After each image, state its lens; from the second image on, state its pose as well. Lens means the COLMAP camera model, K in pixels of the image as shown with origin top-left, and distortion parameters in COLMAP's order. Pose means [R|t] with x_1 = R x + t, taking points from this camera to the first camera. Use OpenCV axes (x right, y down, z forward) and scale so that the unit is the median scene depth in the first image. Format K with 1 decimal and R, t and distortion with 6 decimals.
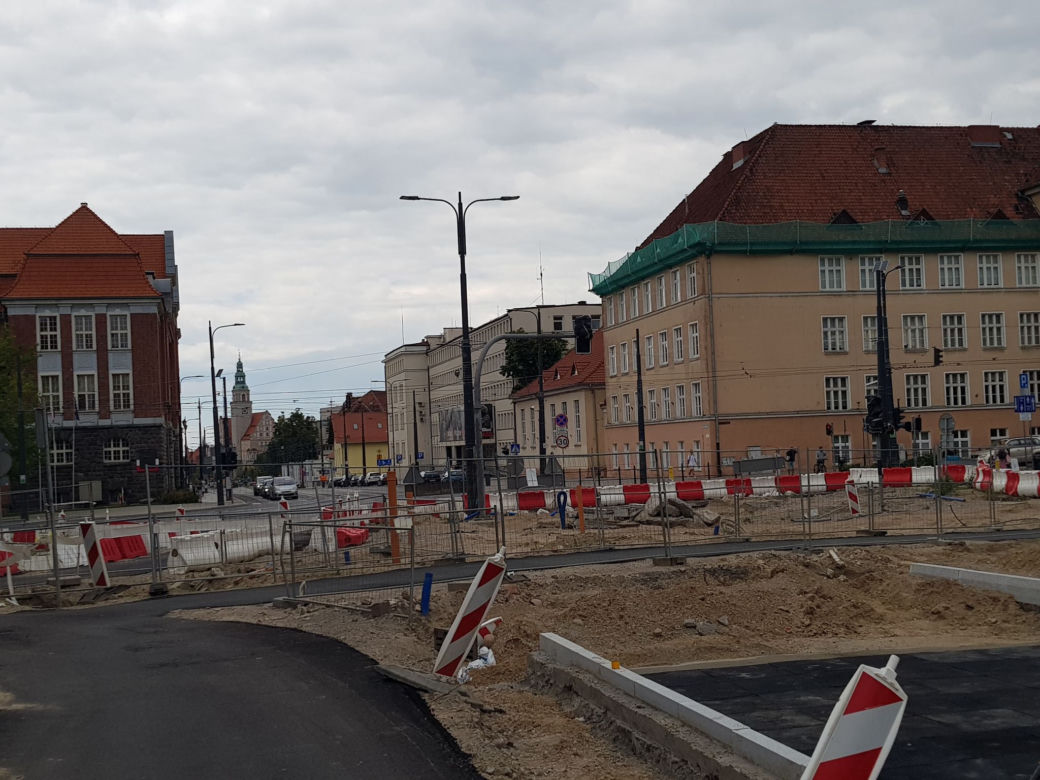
lens RADIAL K [[1363.5, 0, 486.8], [0, 1363.5, 422.6], [0, 0, 1]] dist [0.066324, 0.037495]
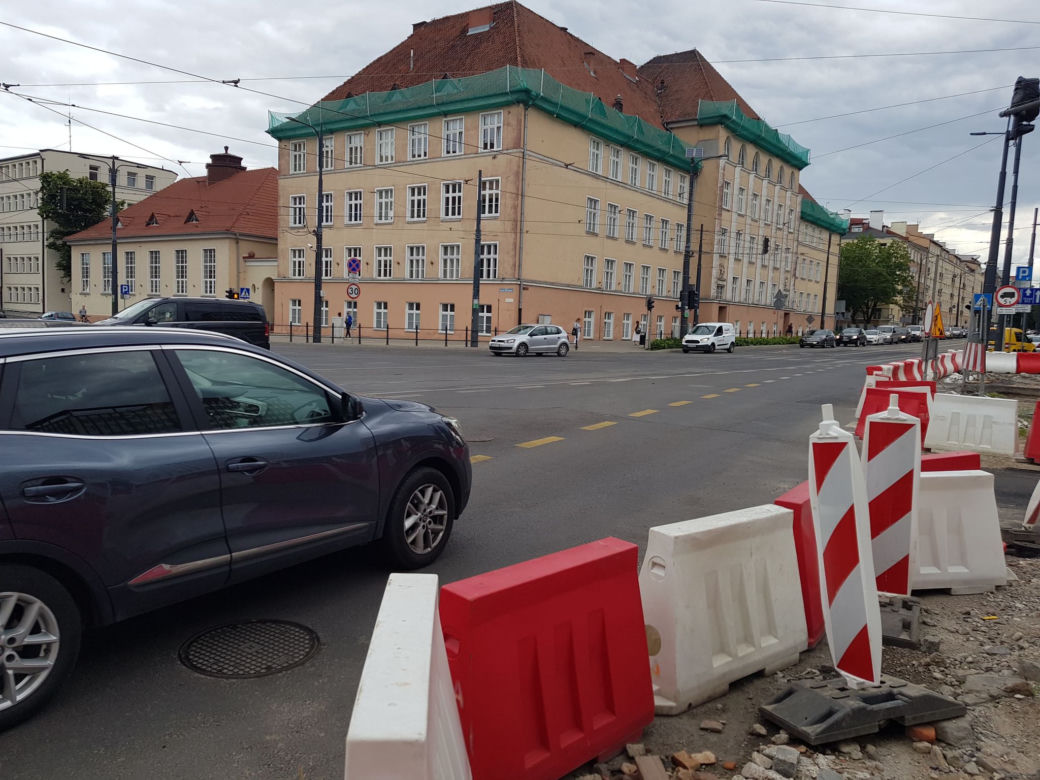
lens RADIAL K [[811.0, 0, 520.0], [0, 811.0, 390.0], [0, 0, 1]] dist [0.077361, -0.114012]
pose [[0.740518, 0.016025, 0.671846, -0.175229], [-0.084582, 0.993988, 0.069519, 0.026078], [-0.666693, -0.108306, 0.737421, 0.468406]]
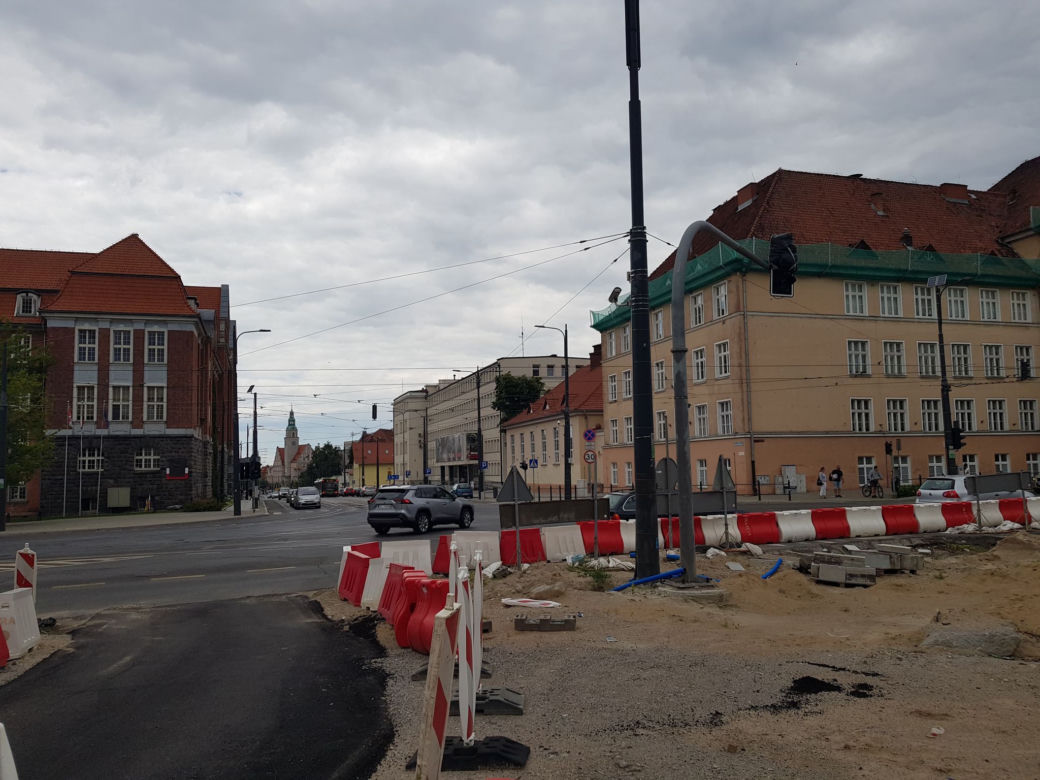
lens RADIAL K [[826.4, 0, 511.0], [0, 826.4, 399.7], [0, 0, 1]] dist [0.089932, -0.170669]
pose [[0.996767, 0.028170, 0.075251, -0.041825], [-0.022869, 0.997257, -0.070402, 0.013840], [-0.077028, 0.068453, 0.994676, 0.339098]]
